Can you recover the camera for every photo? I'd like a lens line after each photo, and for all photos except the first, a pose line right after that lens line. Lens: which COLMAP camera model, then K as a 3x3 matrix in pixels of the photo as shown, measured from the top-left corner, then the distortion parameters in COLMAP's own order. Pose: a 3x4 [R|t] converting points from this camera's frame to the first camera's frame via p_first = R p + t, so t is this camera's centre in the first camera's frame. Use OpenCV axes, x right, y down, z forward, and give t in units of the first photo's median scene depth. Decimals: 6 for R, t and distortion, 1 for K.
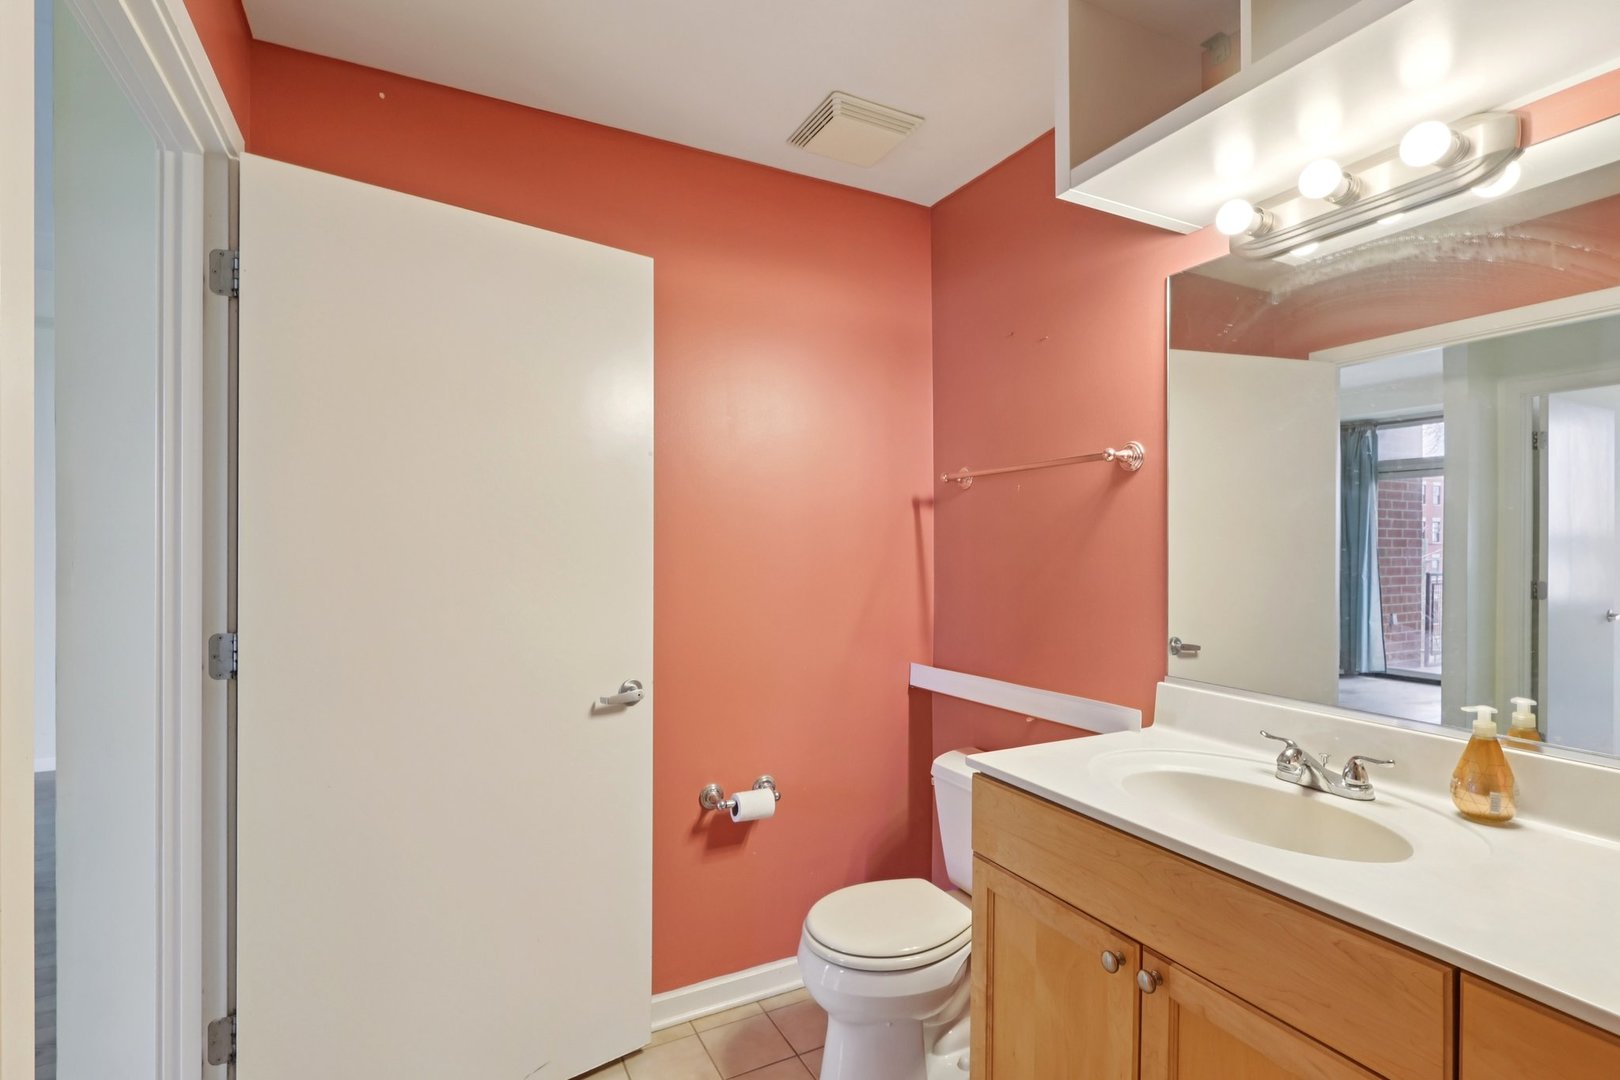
lens RADIAL K [[753.1, 0, 807.0], [0, 753.1, 547.3], [0, 0, 1]] dist [-0.000361, 0.000513]
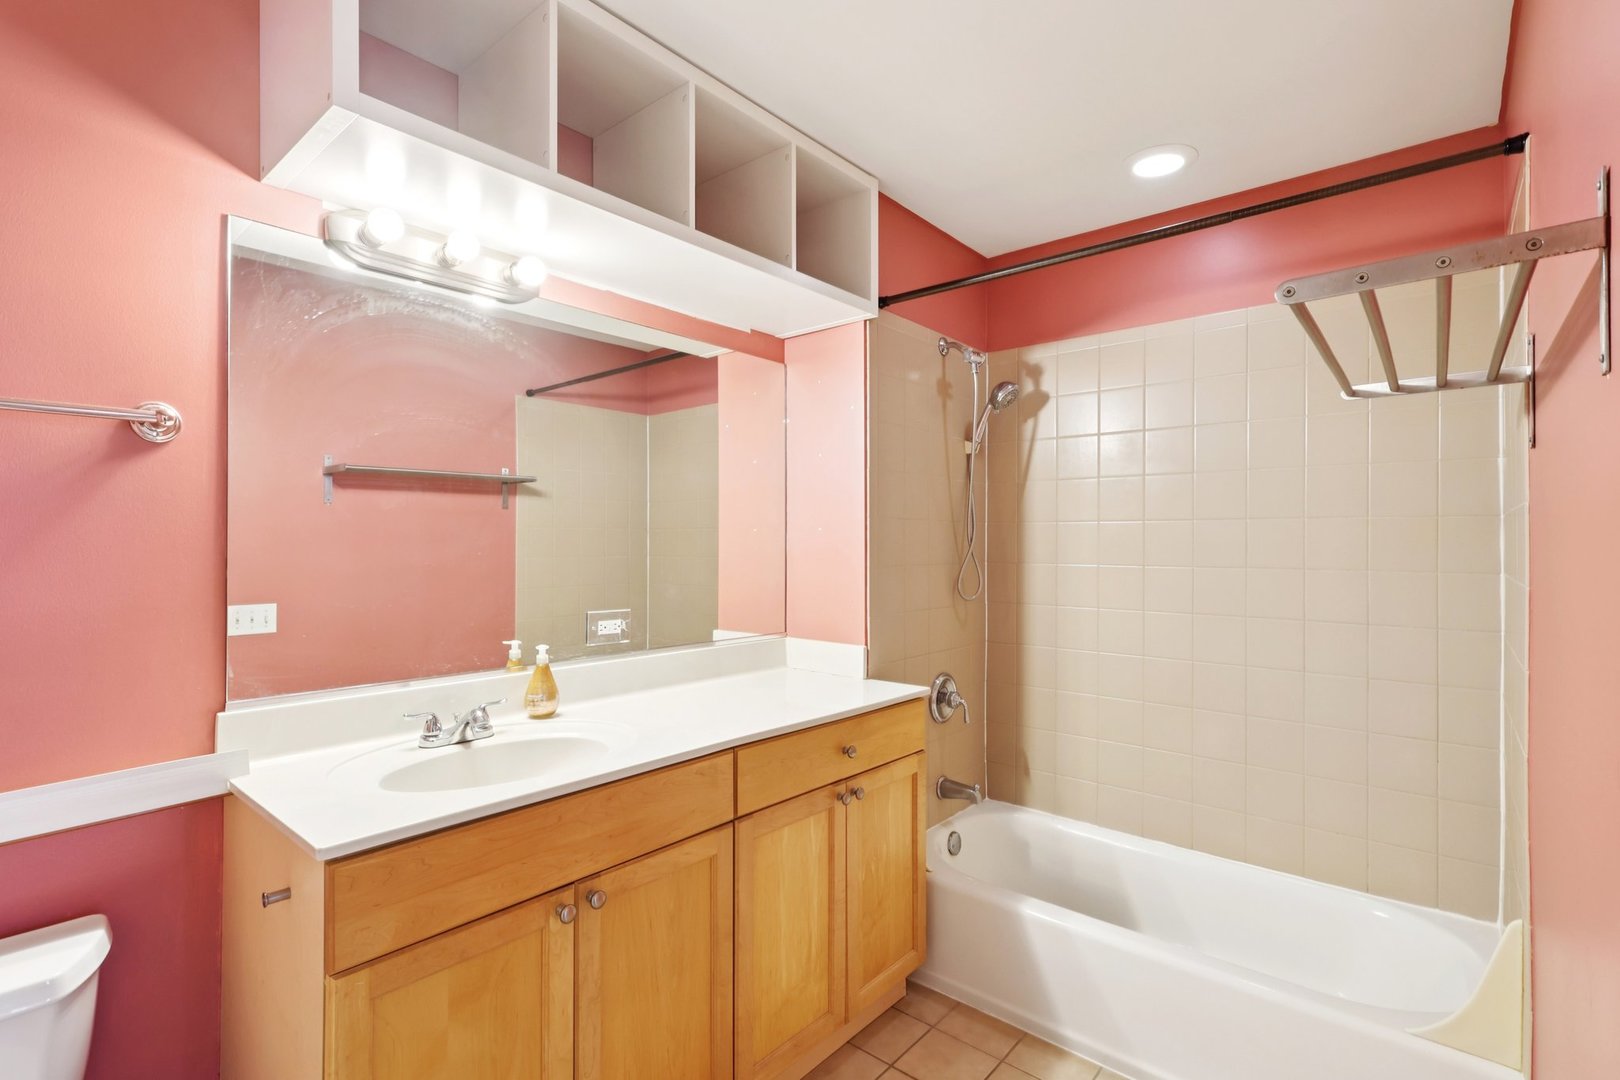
lens RADIAL K [[753.1, 0, 813.2], [0, 753.1, 540.4], [0, 0, 1]] dist [-0.000361, 0.000513]
pose [[-0.379383, 0.001760, 0.925238, -0.673579], [-0.003142, 0.999990, -0.003190, -0.005276], [-0.925234, -0.004117, -0.379374, 0.938686]]
